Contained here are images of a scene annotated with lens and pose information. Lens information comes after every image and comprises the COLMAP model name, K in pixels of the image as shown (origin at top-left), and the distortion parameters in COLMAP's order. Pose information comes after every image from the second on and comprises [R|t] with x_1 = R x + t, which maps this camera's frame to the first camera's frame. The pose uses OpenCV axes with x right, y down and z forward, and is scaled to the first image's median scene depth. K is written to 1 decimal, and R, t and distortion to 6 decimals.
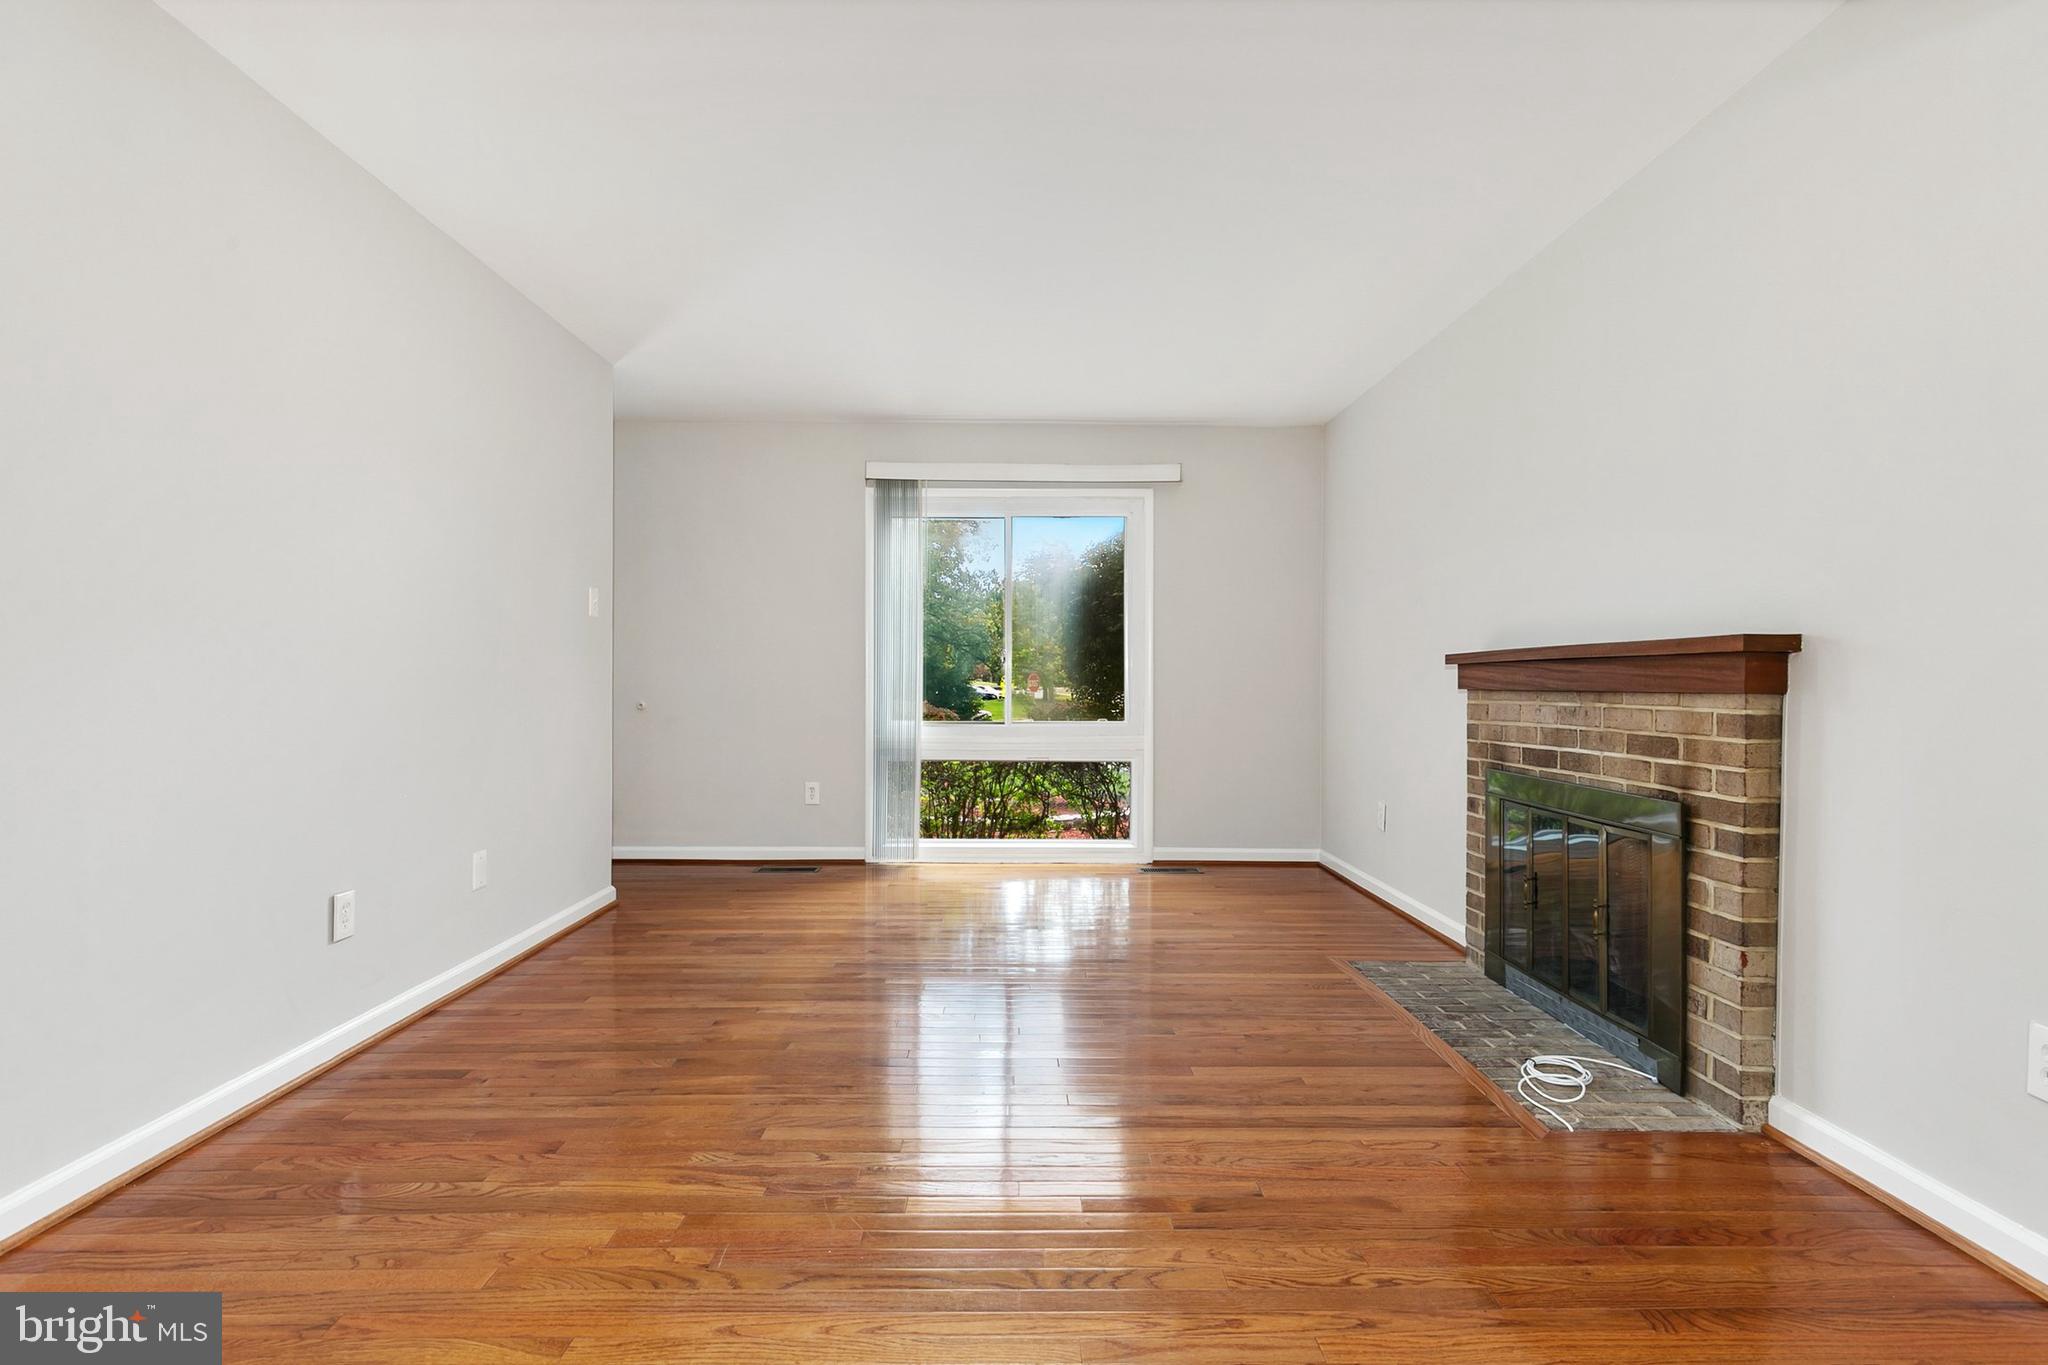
lens RADIAL K [[963.7, 0, 1024.3], [0, 963.7, 688.6], [0, 0, 1]] dist [-0.000337, -0.000727]
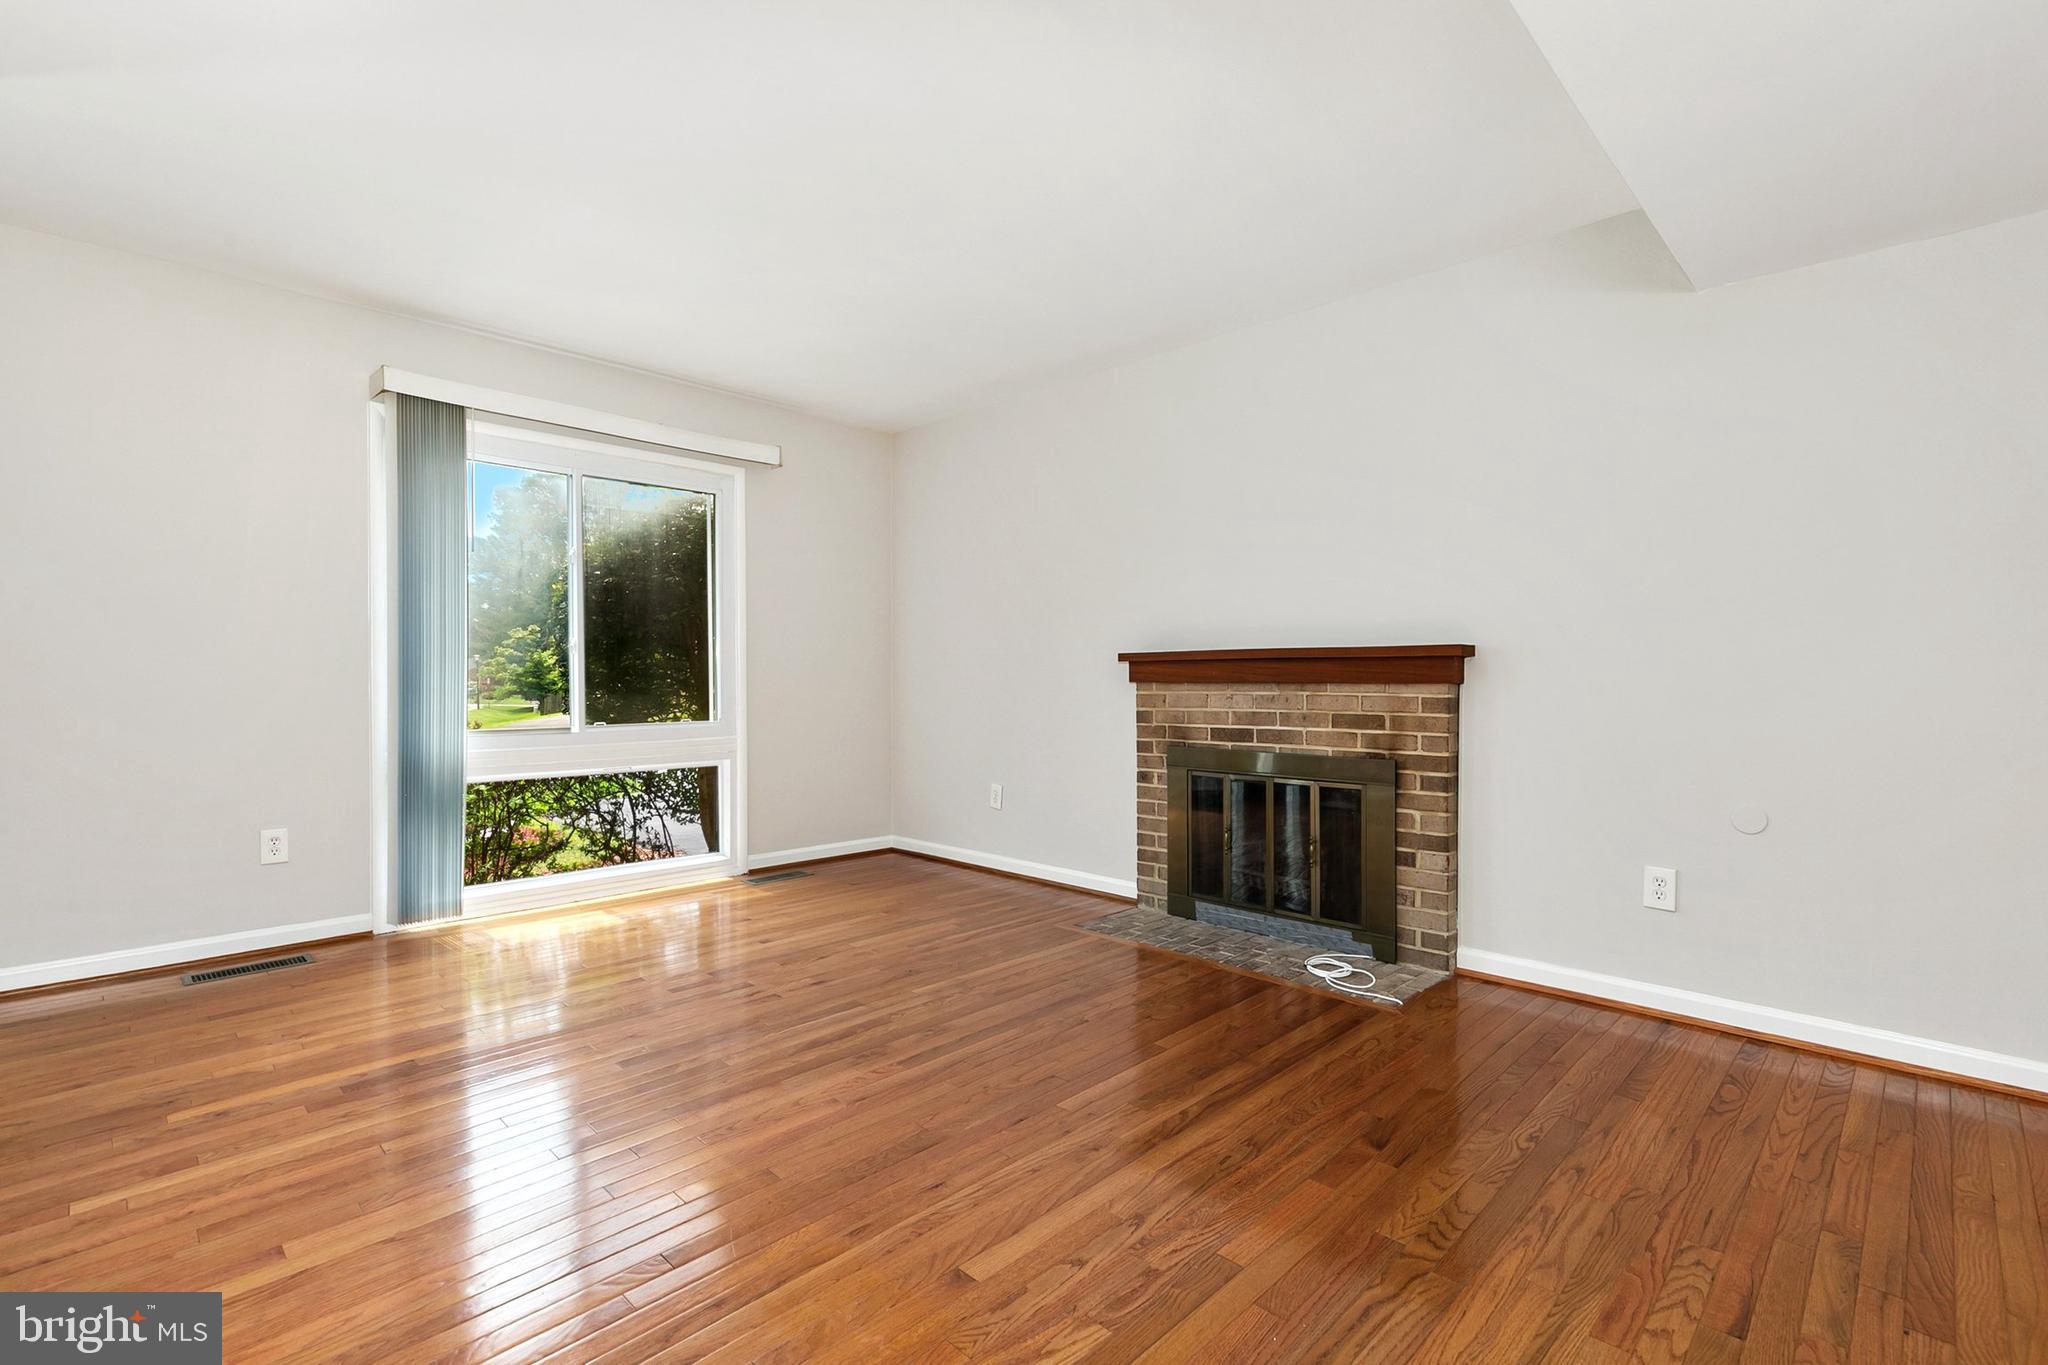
lens RADIAL K [[924.2, 0, 1025.9], [0, 924.2, 675.4], [0, 0, 1]] dist [0.010336, -0.001748]
pose [[0.708286, -0.001741, 0.705923, -0.592226], [0.006683, 0.999969, -0.004239, -0.005021], [-0.705894, 0.007721, 0.708276, 0.352764]]
